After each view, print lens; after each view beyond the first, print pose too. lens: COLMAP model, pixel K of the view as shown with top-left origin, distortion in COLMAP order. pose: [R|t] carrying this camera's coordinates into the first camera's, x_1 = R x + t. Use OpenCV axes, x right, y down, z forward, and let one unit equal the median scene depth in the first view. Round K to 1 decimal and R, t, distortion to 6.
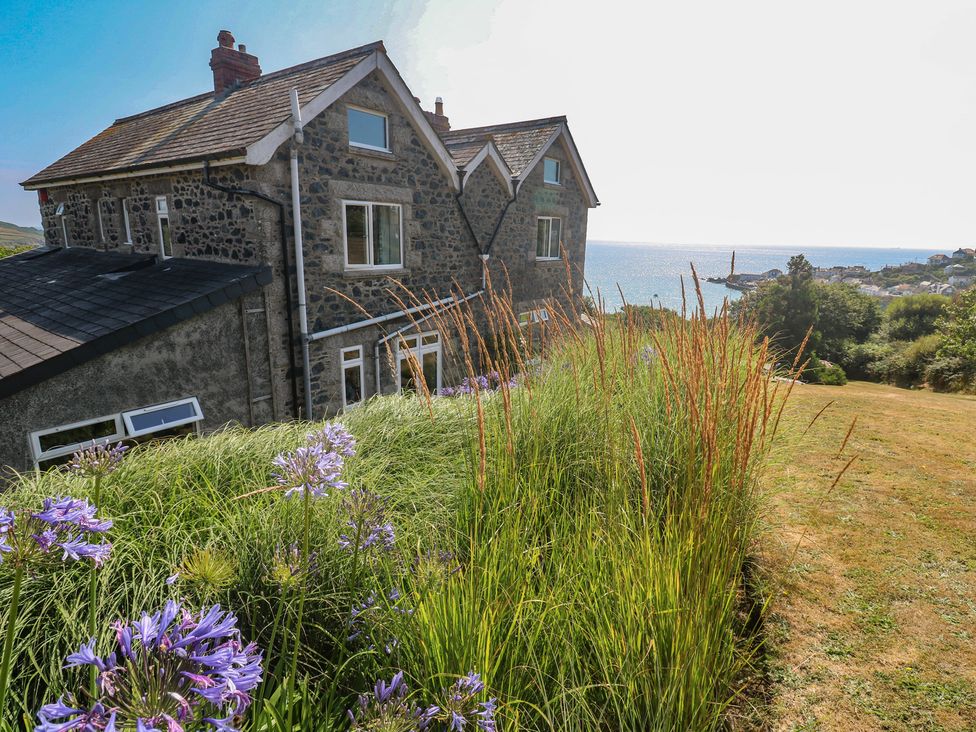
lens RADIAL K [[517.4, 0, 487.5], [0, 517.4, 366.1], [0, 0, 1]] dist [-0.002986, -0.001919]
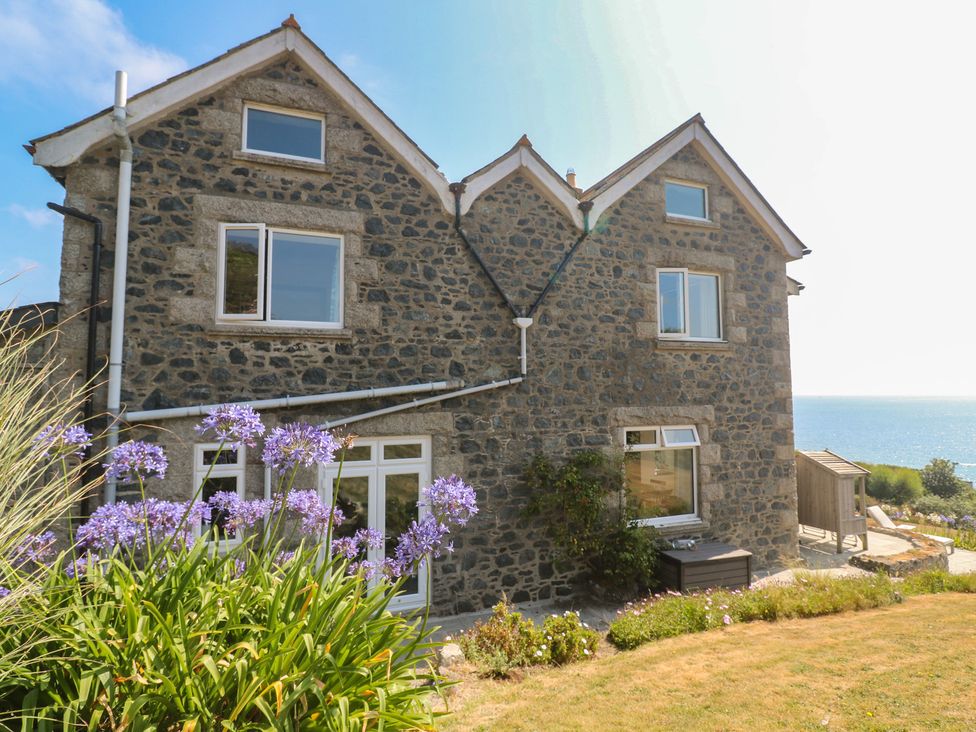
lens RADIAL K [[517.4, 0, 488.5], [0, 517.4, 363.2], [0, 0, 1]] dist [-0.002986, -0.001919]
pose [[0.847919, -0.060941, -0.526612, 0.330274], [-0.107261, 0.953103, -0.283000, 0.011844], [0.519162, 0.296446, 0.801618, 0.611629]]
